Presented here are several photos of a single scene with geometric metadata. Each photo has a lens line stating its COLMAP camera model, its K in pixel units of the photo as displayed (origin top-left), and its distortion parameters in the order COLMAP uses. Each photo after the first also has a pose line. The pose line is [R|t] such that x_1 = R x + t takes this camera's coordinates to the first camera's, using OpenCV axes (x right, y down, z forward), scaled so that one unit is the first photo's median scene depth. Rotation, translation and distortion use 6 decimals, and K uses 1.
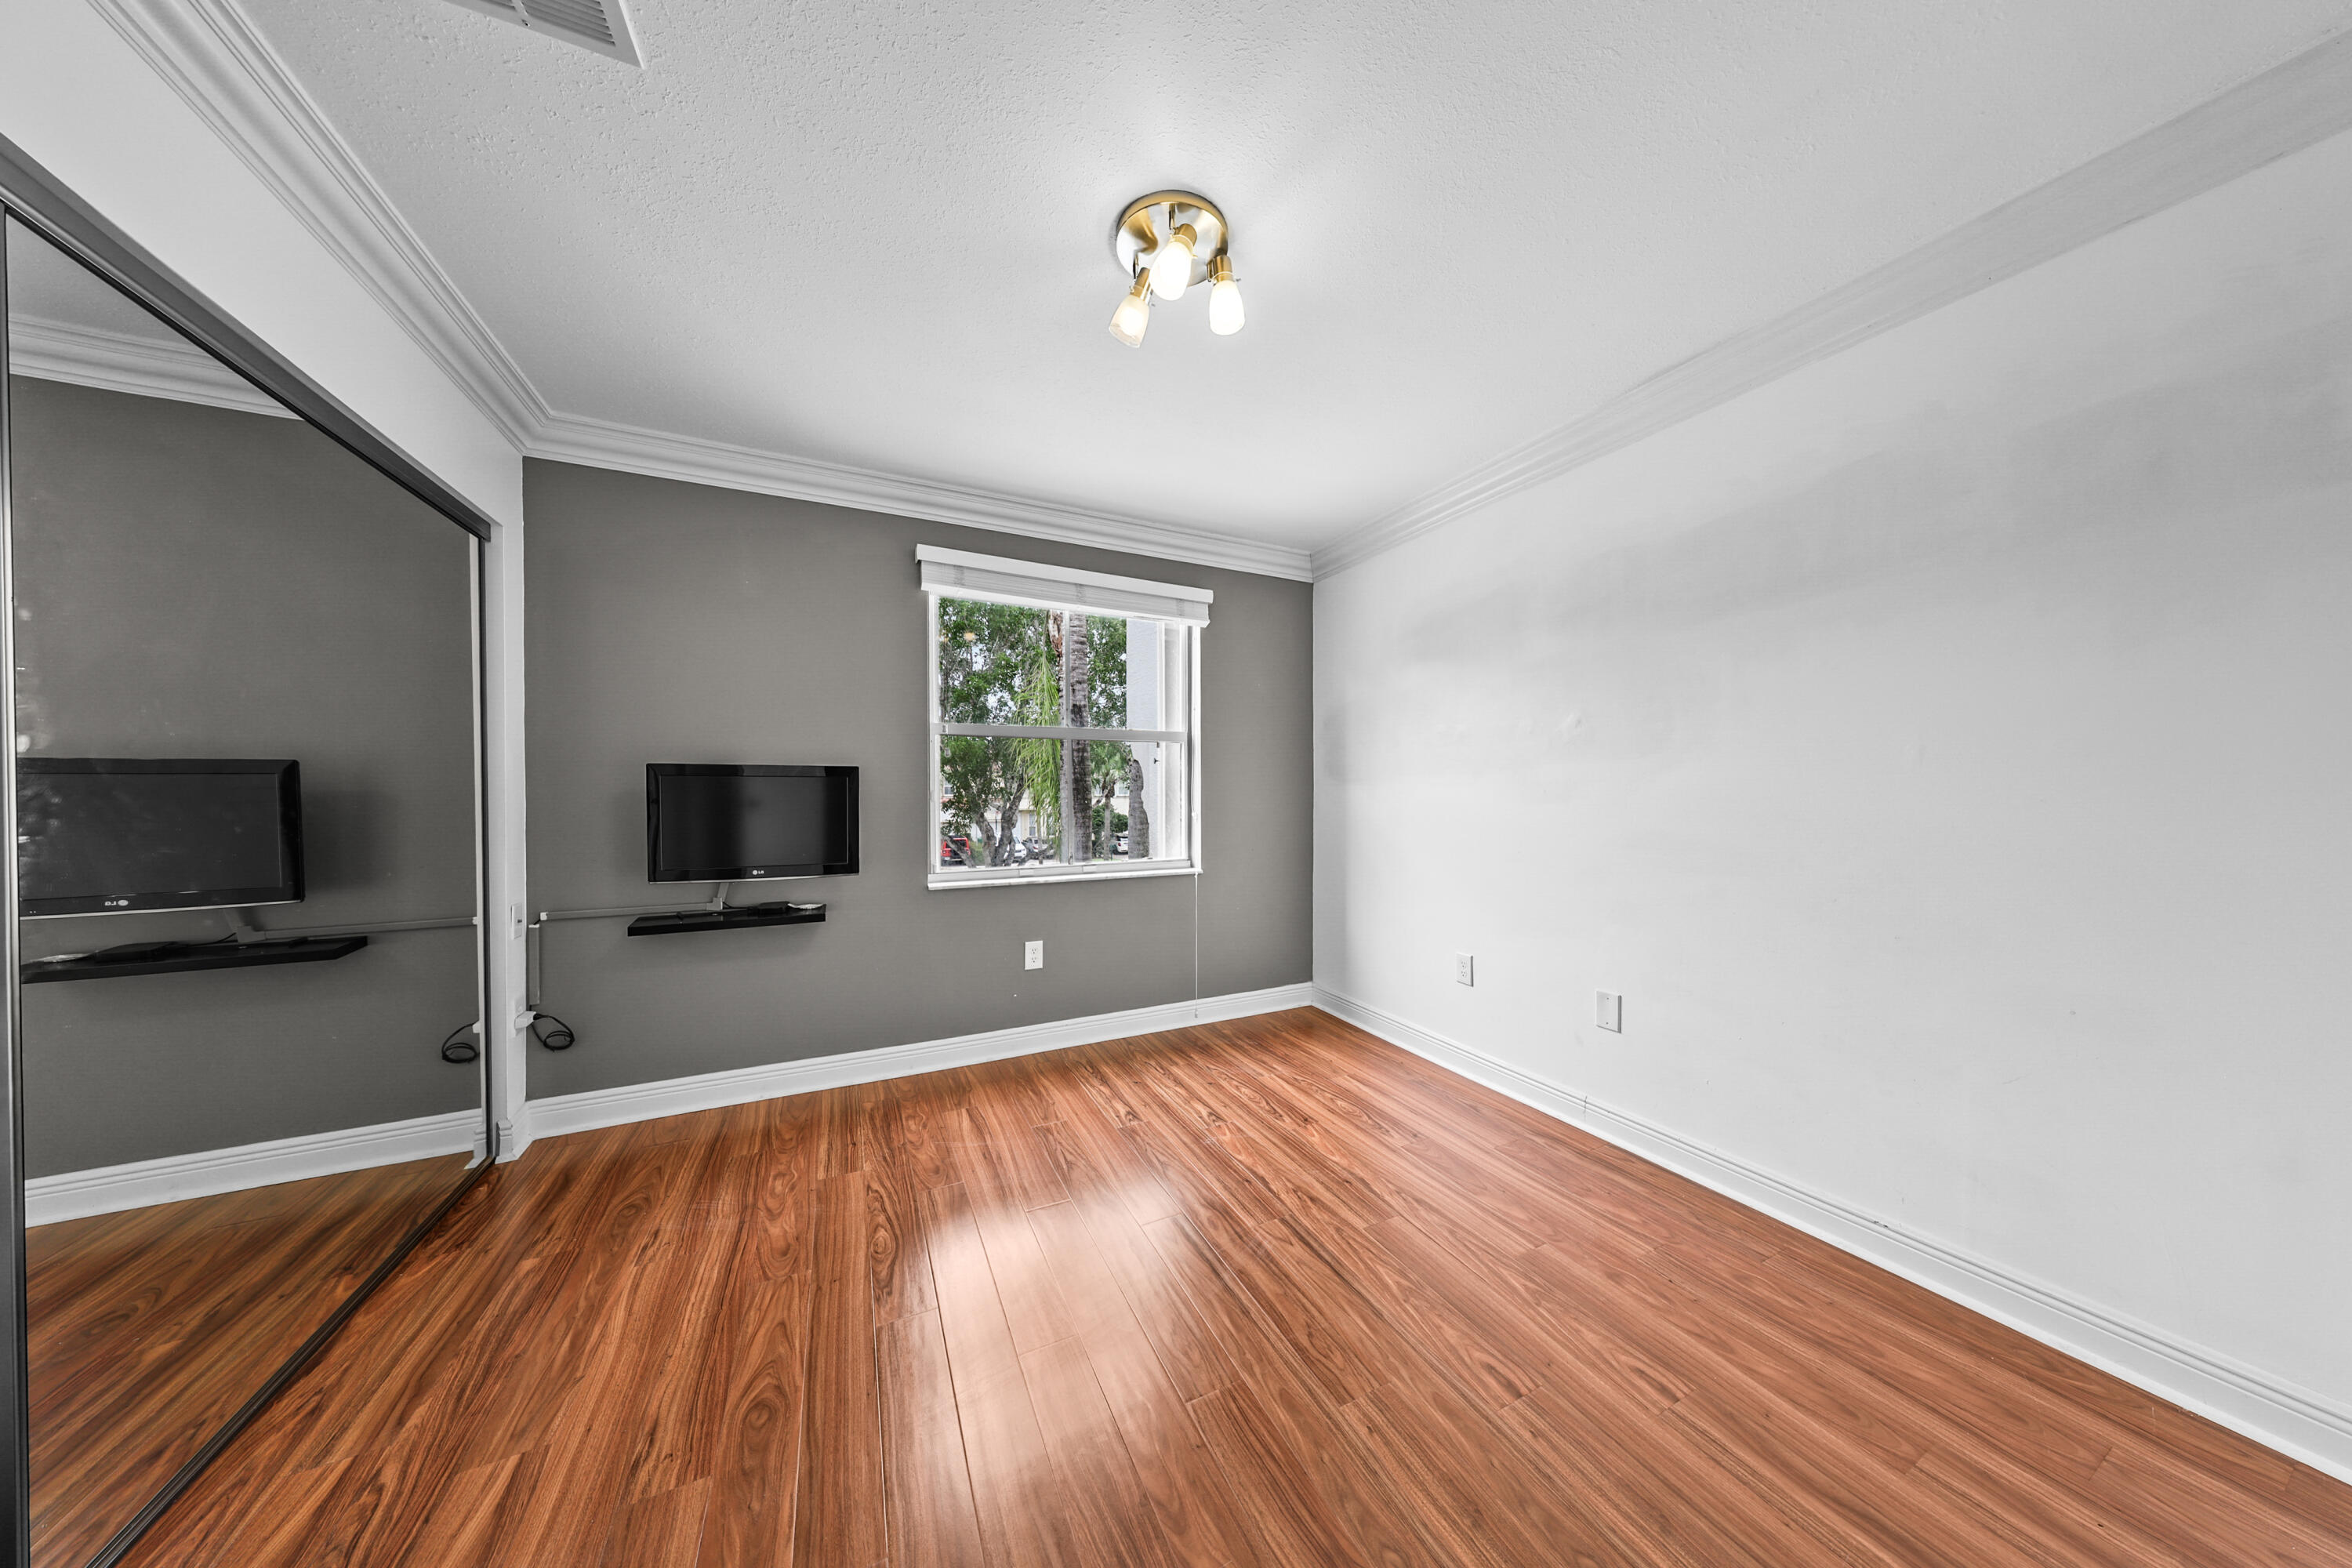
lens RADIAL K [[675.0, 0, 1180.0], [0, 675.0, 791.0], [0, 0, 1]] dist [-0.000987, 0.000118]
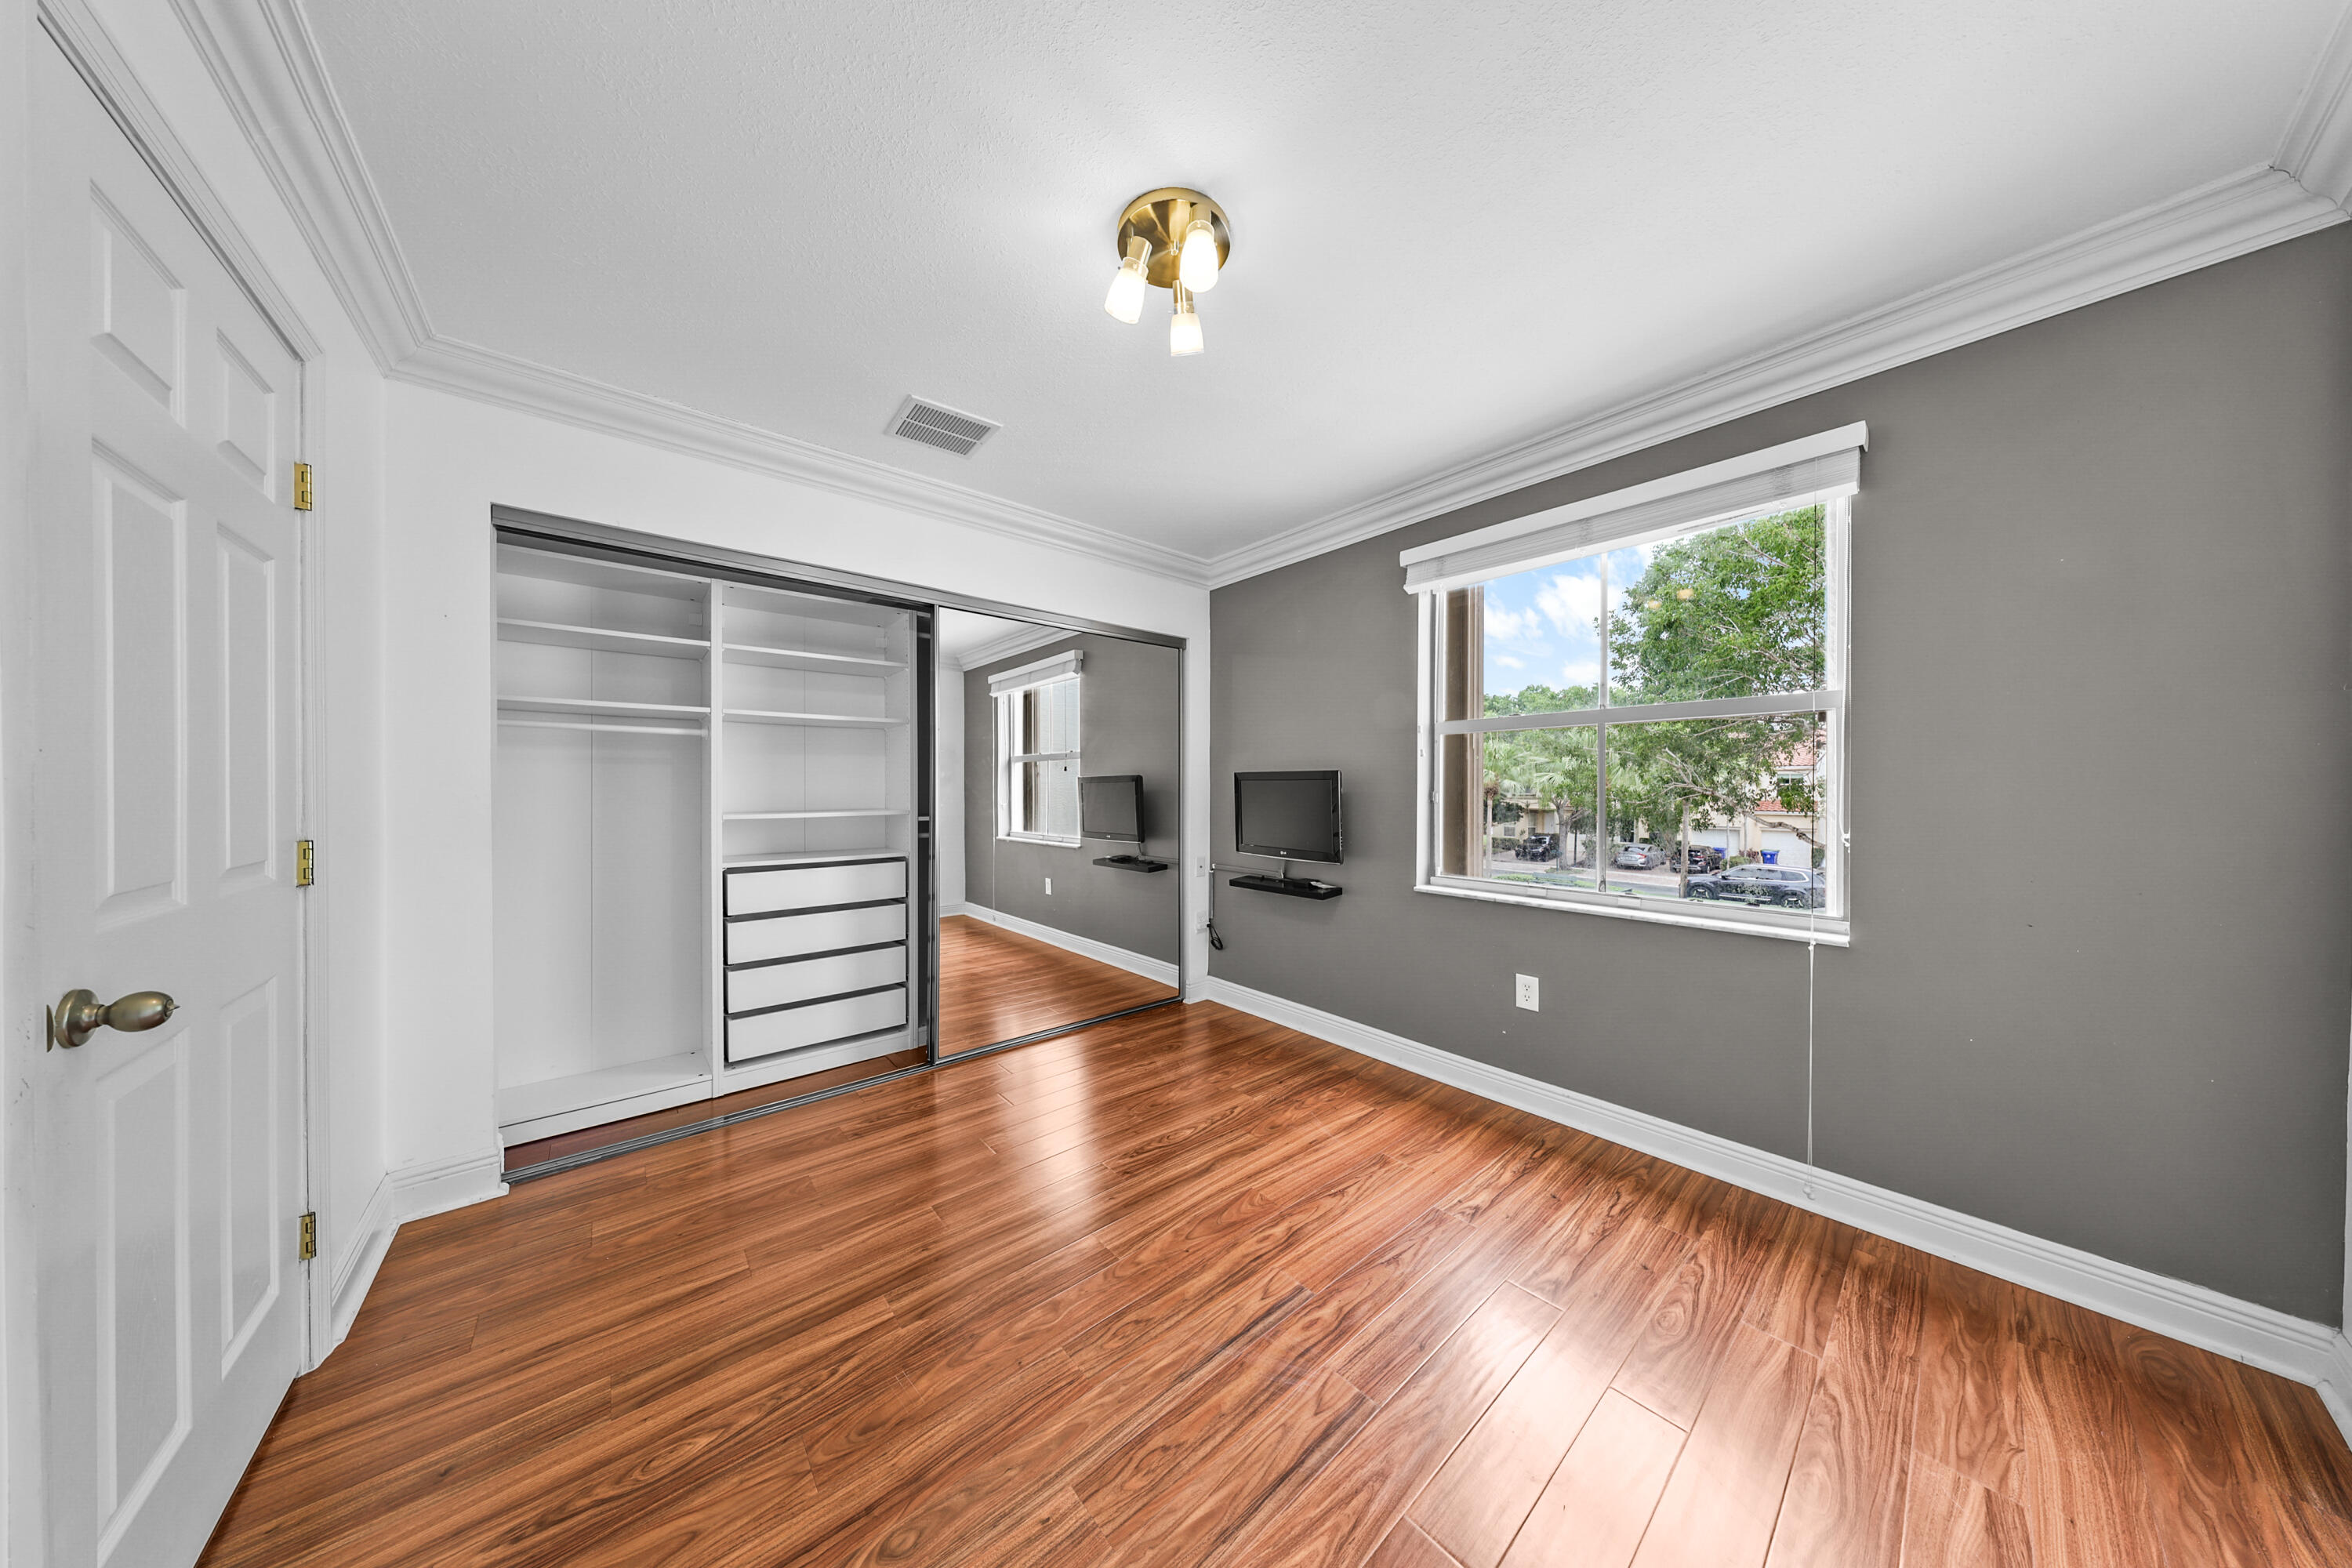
lens RADIAL K [[675.0, 0, 1182.6], [0, 675.0, 785.8], [0, 0, 1]] dist [-0.000987, 0.000118]
pose [[0.255399, -0.001147, -0.966835, 0.635769], [-0.003252, 0.999993, -0.002046, -0.006919], [0.966830, 0.003667, 0.255393, 0.508617]]
